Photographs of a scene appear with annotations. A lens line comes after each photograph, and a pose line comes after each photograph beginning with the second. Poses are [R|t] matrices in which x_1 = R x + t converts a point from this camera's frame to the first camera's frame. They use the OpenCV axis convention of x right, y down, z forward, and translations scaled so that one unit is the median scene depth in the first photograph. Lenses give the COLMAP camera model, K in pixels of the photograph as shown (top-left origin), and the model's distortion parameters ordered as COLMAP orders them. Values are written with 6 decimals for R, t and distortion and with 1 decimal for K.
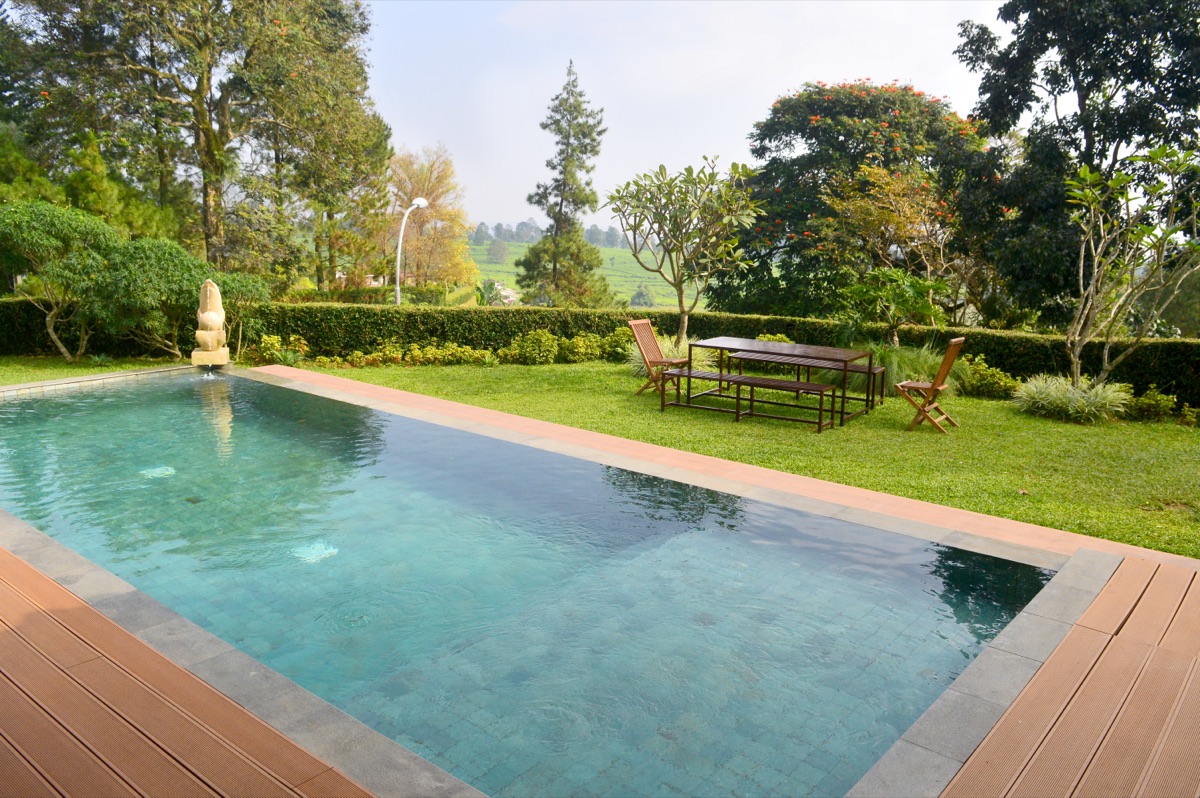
lens RADIAL K [[952.3, 0, 597.4], [0, 952.3, 400.4], [0, 0, 1]] dist [-0.027039, 0.020614]
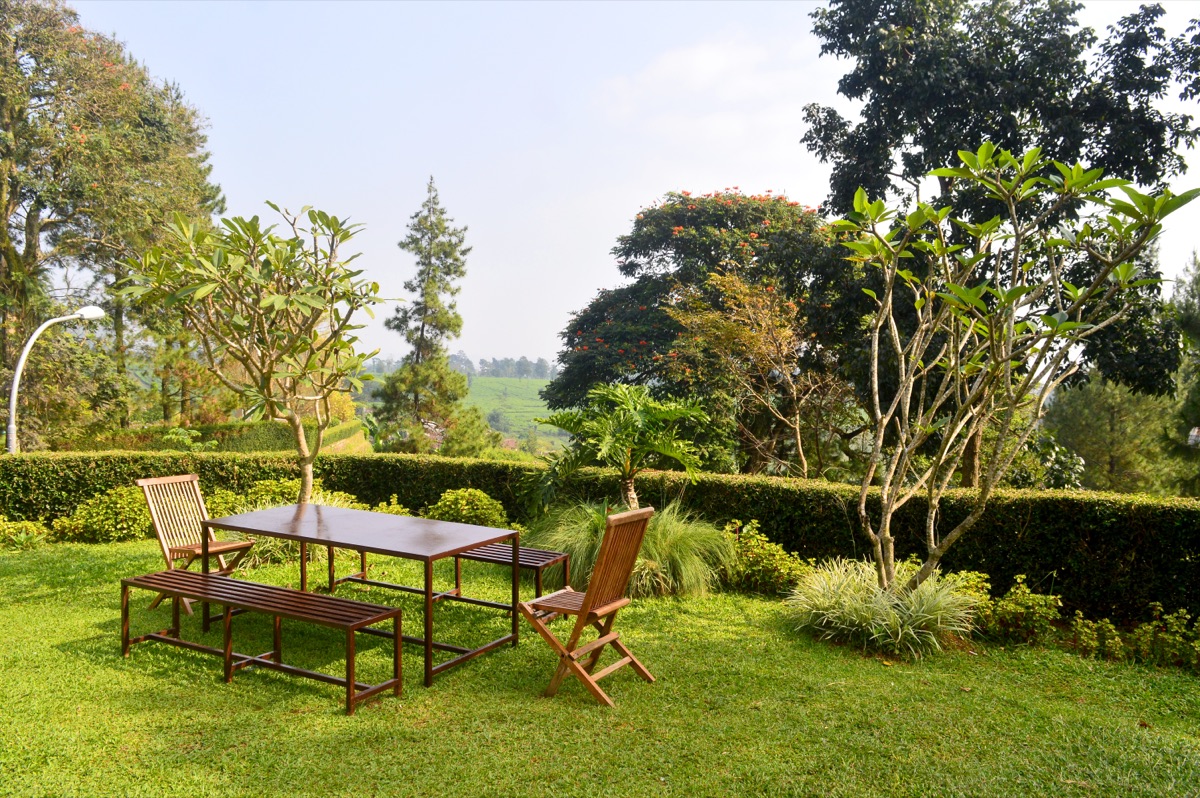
lens RADIAL K [[952.3, 0, 600.0], [0, 952.3, 395.8], [0, 0, 1]] dist [-0.027039, 0.020614]
pose [[0.997490, -0.015001, 0.069198, 0.088423], [0.024613, 0.989815, -0.140218, -0.014871], [-0.066390, 0.141569, 0.987700, 0.130443]]
